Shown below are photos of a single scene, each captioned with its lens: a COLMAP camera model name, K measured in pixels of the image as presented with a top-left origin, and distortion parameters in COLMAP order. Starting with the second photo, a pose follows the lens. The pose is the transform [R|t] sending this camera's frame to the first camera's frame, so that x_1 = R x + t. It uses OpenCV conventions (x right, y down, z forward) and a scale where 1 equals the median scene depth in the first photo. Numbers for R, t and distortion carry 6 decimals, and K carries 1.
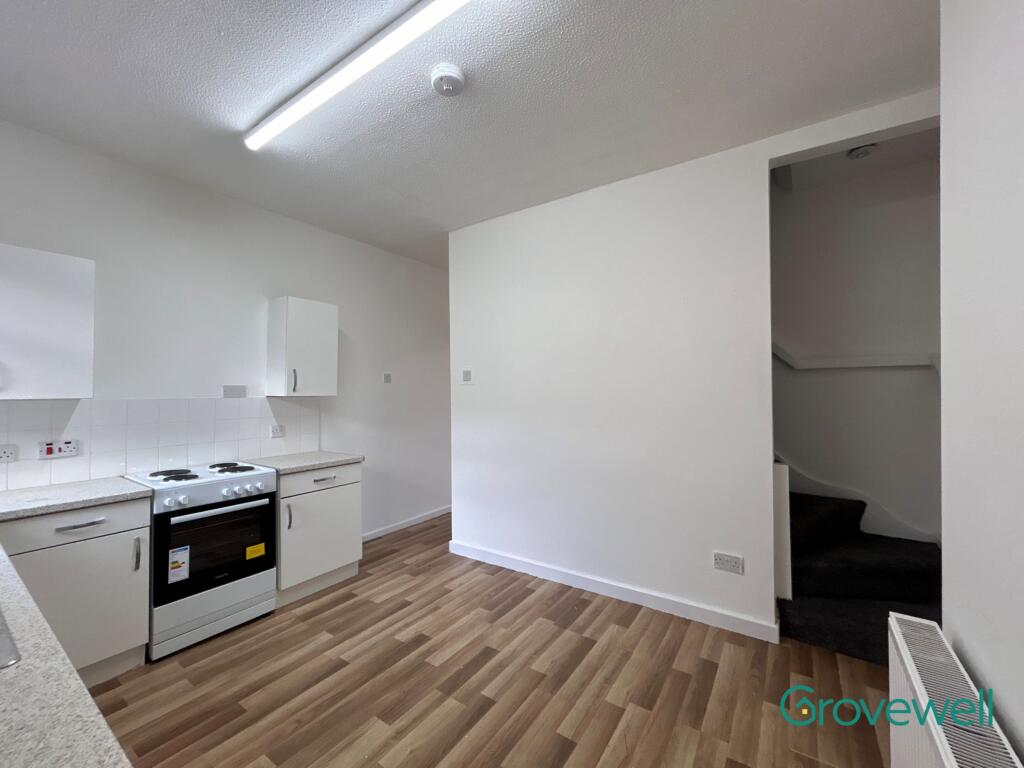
lens RADIAL K [[416.3, 0, 511.7], [0, 416.3, 381.2], [0, 0, 1]] dist [-0.002277, 0.001259]
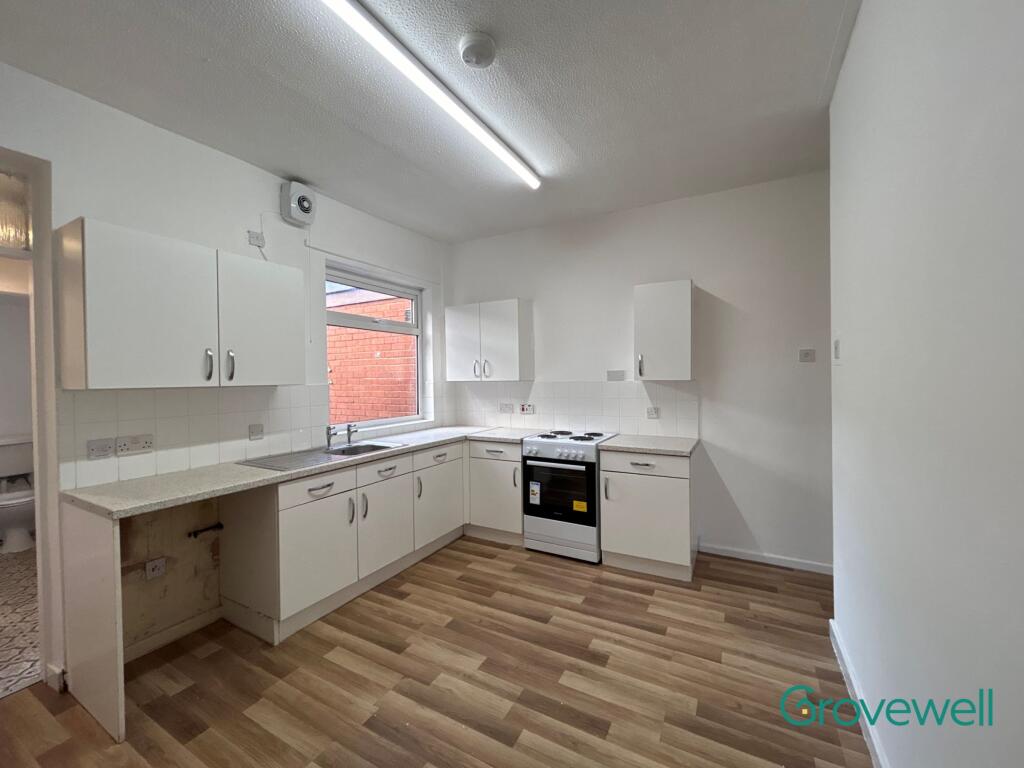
lens RADIAL K [[416.3, 0, 513.2], [0, 416.3, 384.0], [0, 0, 1]] dist [-0.002277, 0.001259]
pose [[0.098903, 0.027770, -0.994709, 0.594702], [0.036830, 0.998823, 0.031547, 0.000756], [0.994415, -0.039755, 0.097764, 0.713626]]
